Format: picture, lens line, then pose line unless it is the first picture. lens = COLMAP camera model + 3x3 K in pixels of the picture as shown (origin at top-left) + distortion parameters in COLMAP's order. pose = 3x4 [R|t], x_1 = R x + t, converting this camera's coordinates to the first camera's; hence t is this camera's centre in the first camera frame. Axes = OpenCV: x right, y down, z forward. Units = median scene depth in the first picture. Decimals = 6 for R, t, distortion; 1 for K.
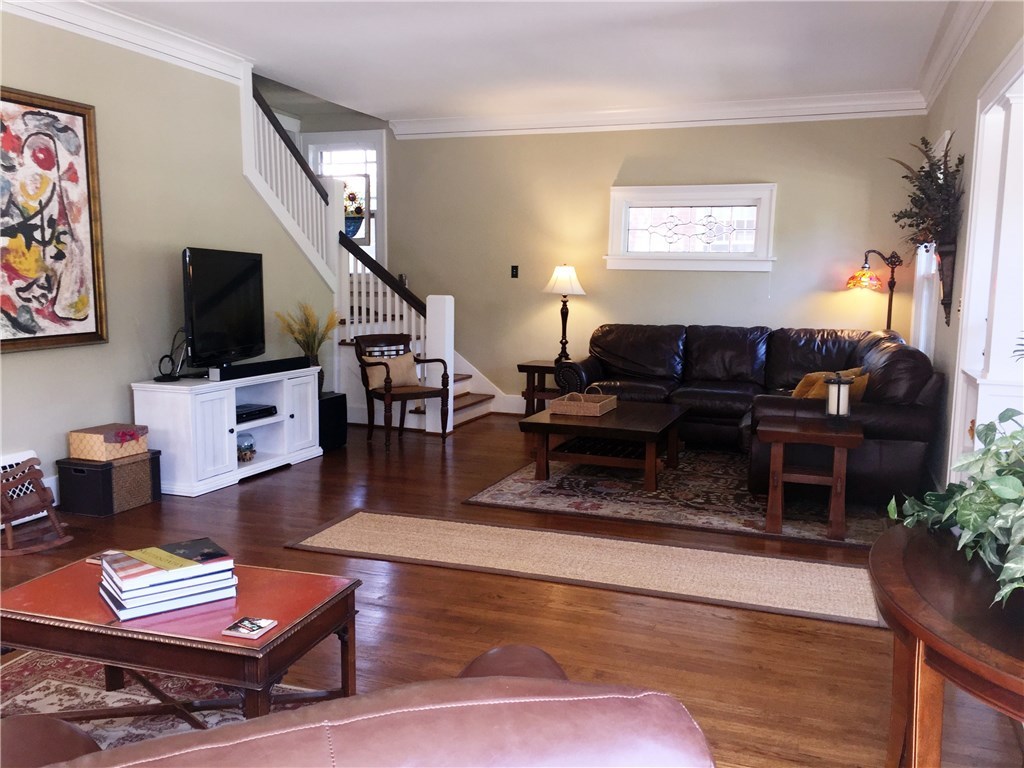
lens RADIAL K [[881.0, 0, 511.9], [0, 881.0, 378.1], [0, 0, 1]] dist [0.073296, -0.107379]
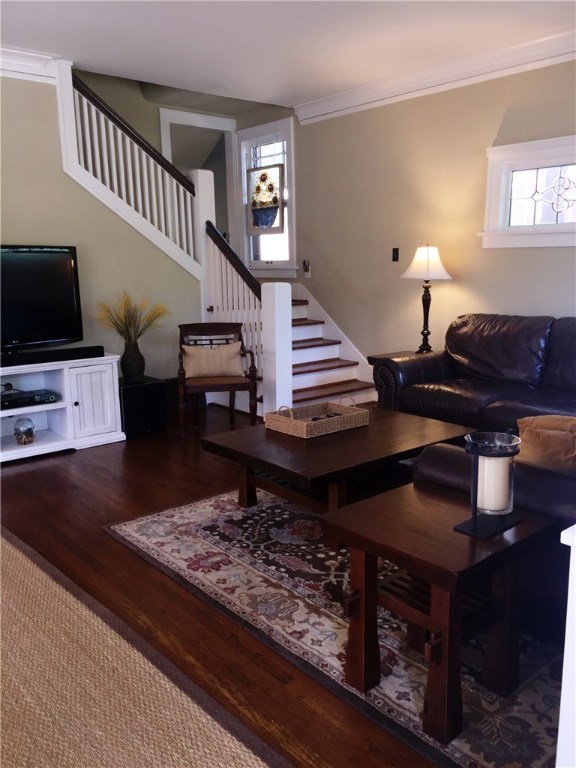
lens RADIAL K [[660.8, 0, 288.0], [0, 660.8, 384.0], [0, 0, 1]] dist [0.073296, -0.107379]
pose [[0.870409, 0.064944, -0.488028, 0.284049], [-0.030904, 0.996514, 0.077493, -0.039221], [0.491359, -0.052368, 0.869381, 0.364355]]
